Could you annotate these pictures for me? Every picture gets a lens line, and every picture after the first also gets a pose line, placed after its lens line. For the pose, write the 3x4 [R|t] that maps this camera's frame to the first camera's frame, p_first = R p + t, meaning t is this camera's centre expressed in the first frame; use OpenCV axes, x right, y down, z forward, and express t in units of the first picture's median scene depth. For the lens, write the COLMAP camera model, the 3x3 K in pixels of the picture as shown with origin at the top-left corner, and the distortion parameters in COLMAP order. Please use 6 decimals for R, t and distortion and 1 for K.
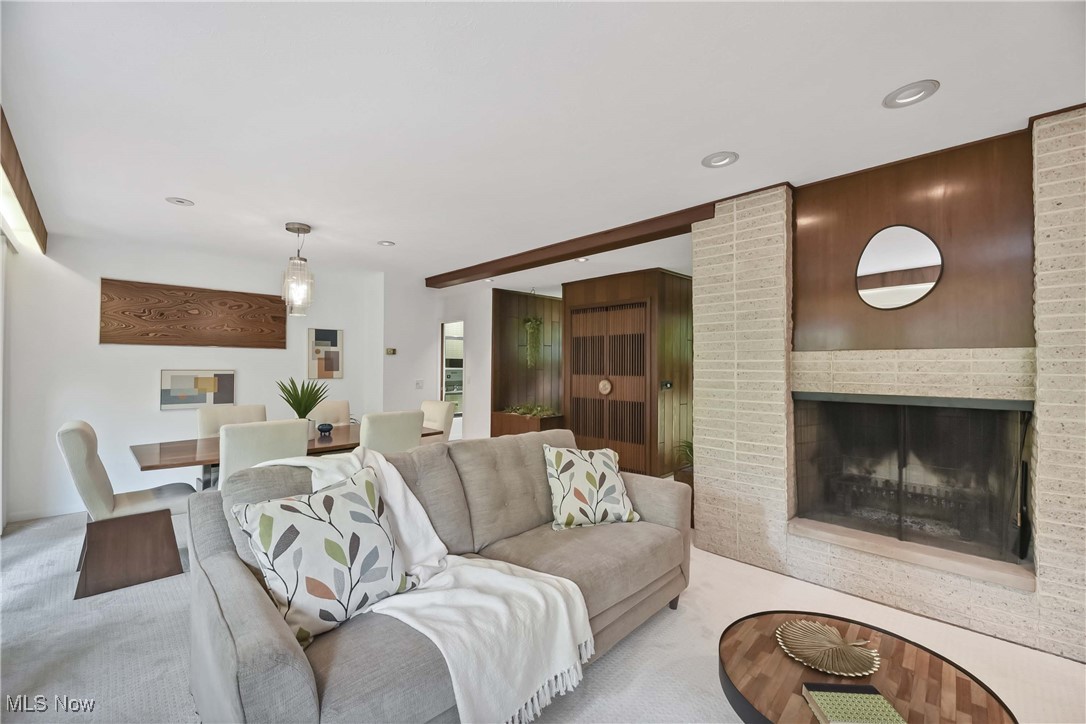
lens RADIAL K [[443.1, 0, 546.2], [0, 443.1, 363.3], [0, 0, 1]] dist [-0.002273, -0.000634]
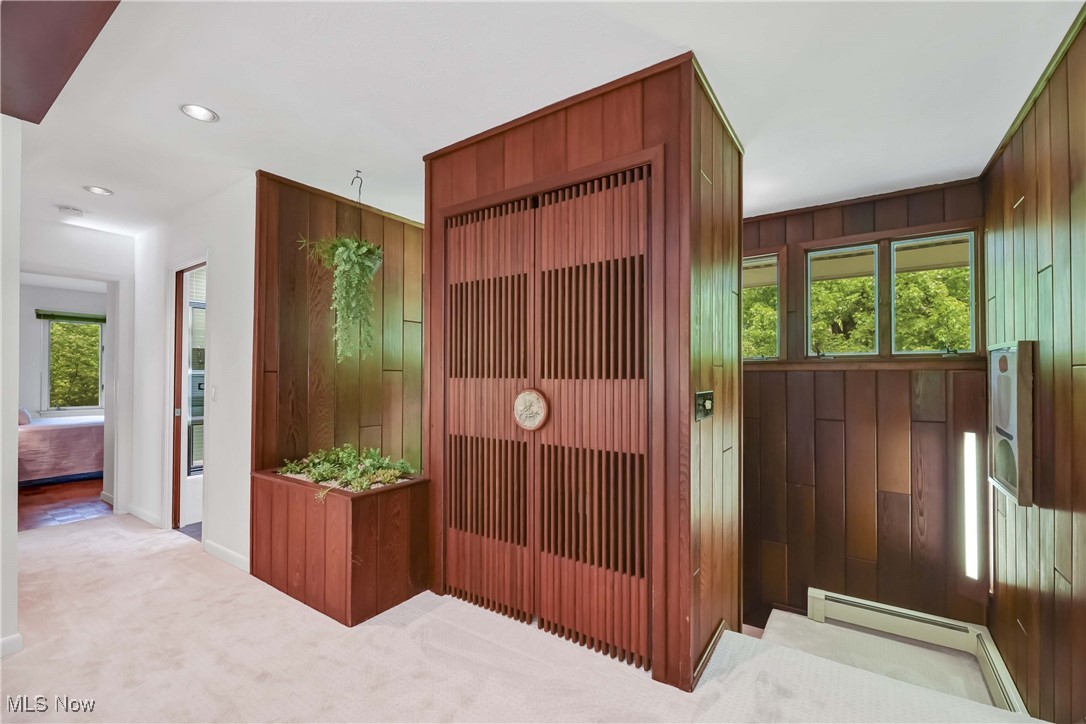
lens RADIAL K [[460.7, 0, 545.8], [0, 460.7, 370.0], [0, 0, 1]] dist [-0.000867, -0.000155]
pose [[0.984121, 0.000308, 0.177497, 0.101402], [0.000707, 0.999984, -0.005657, 0.029385], [-0.177496, 0.005693, 0.984105, 0.811777]]
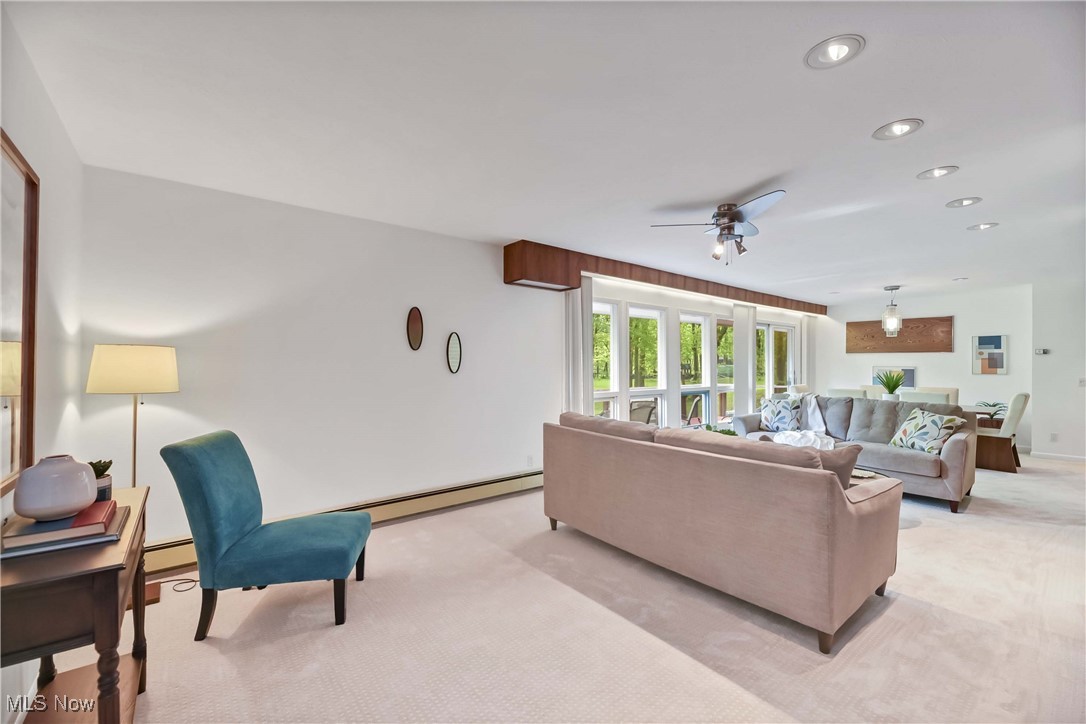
lens RADIAL K [[455.6, 0, 539.8], [0, 455.6, 362.8], [0, 0, 1]] dist [-0.002033, -0.001037]
pose [[-0.116064, -0.003804, -0.993234, 1.188758], [0.004599, 0.999980, -0.004367, 0.001433], [0.993231, -0.005075, -0.116044, -0.174932]]
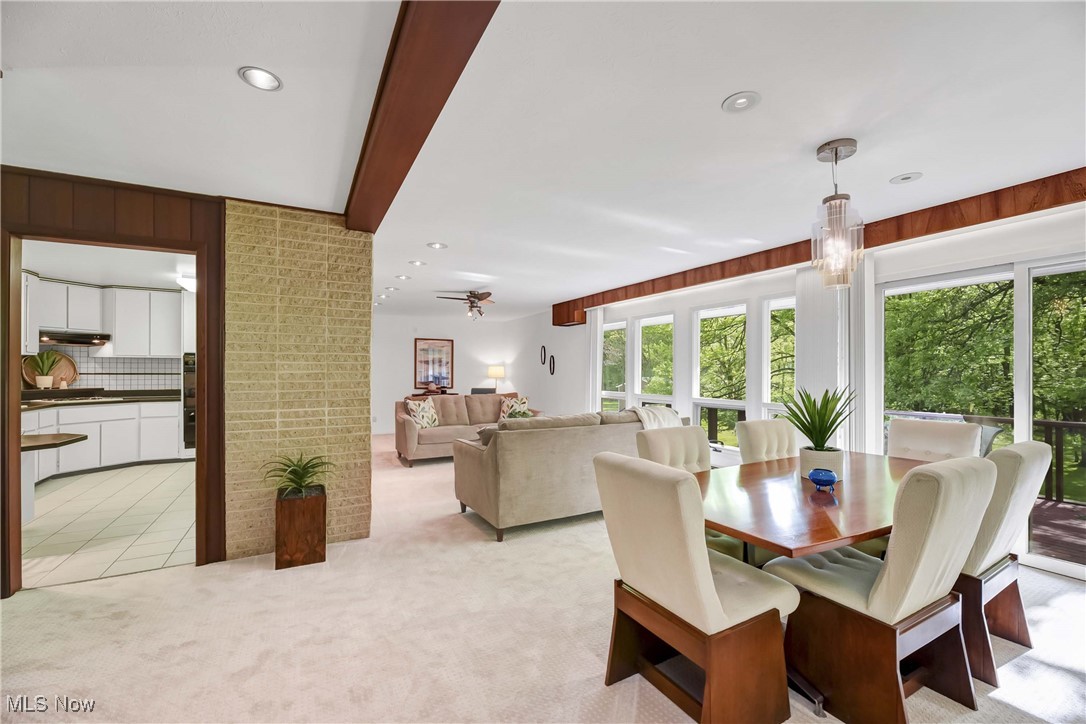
lens RADIAL K [[447.9, 0, 552.5], [0, 447.9, 369.9], [0, 0, 1]] dist [-0.004824, -0.000133]
pose [[-0.959342, 0.000649, 0.282247, -0.287135], [-0.001814, 0.999963, -0.008466, 0.015448], [-0.282241, -0.008634, -0.959305, 1.430446]]
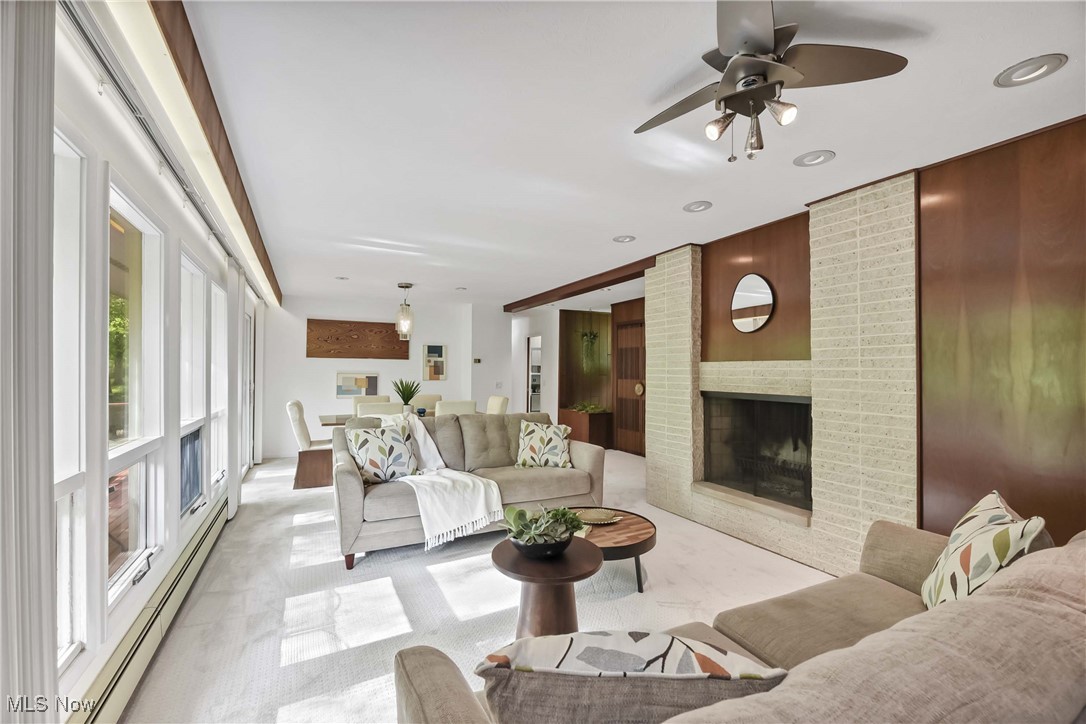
lens RADIAL K [[447.9, 0, 552.5], [0, 447.9, 369.9], [0, 0, 1]] dist [-0.004824, -0.000133]
pose [[0.956525, 0.002467, -0.291640, 0.347108], [-0.001993, 0.999996, 0.001922, -0.002246], [0.291643, -0.001257, 0.956526, -0.322591]]
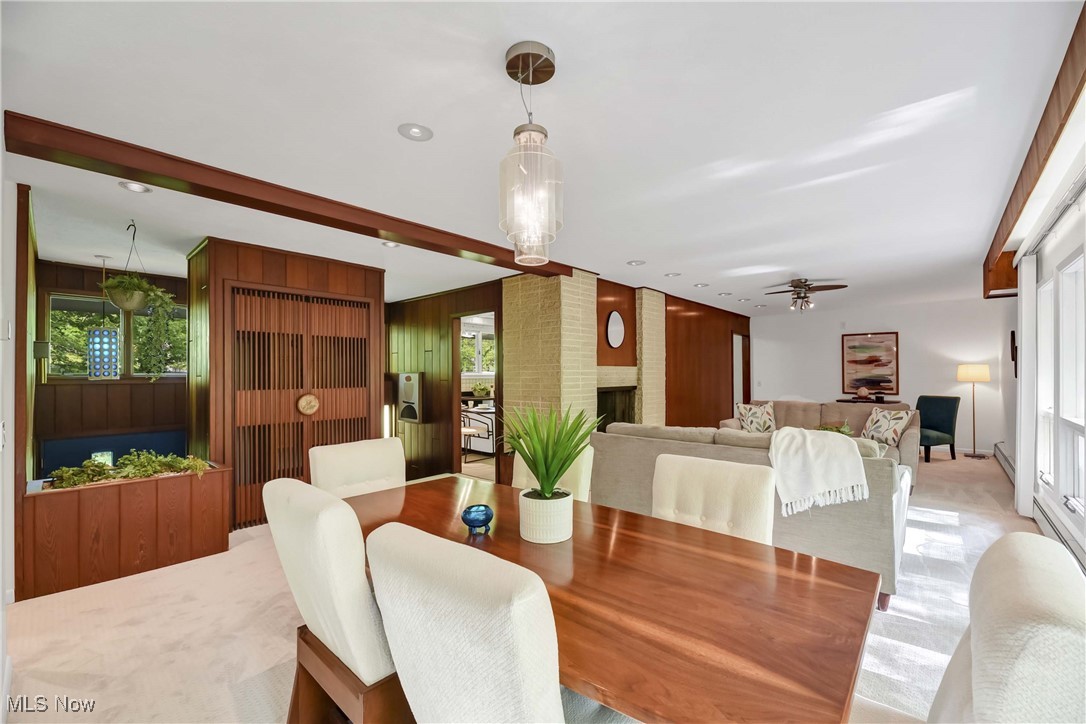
lens RADIAL K [[447.9, 0, 552.5], [0, 447.9, 369.9], [0, 0, 1]] dist [-0.004824, -0.000133]
pose [[-0.060319, 0.007039, 0.998154, -0.839865], [0.002219, 0.999974, -0.006918, 0.002200], [-0.998177, 0.001797, -0.060333, 0.839163]]
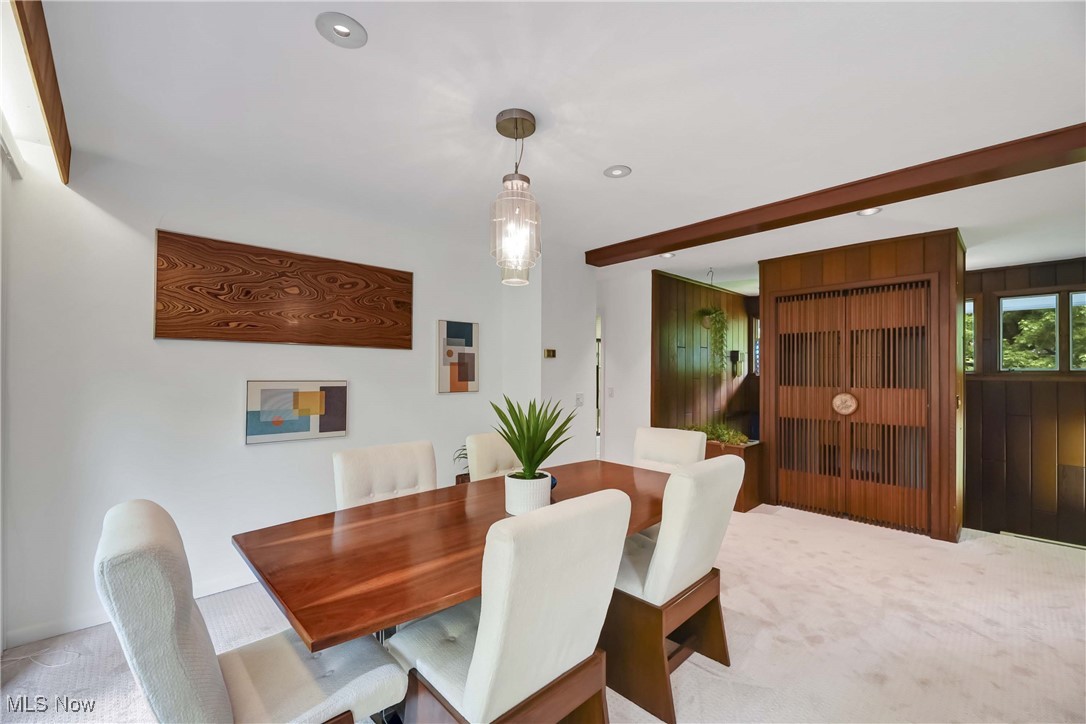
lens RADIAL K [[447.9, 0, 552.5], [0, 447.9, 369.9], [0, 0, 1]] dist [-0.004824, -0.000133]
pose [[0.999737, -0.000299, -0.022924, -0.414327], [0.000259, 0.999998, -0.001770, 0.000912], [0.022925, 0.001764, 0.999736, 0.367277]]
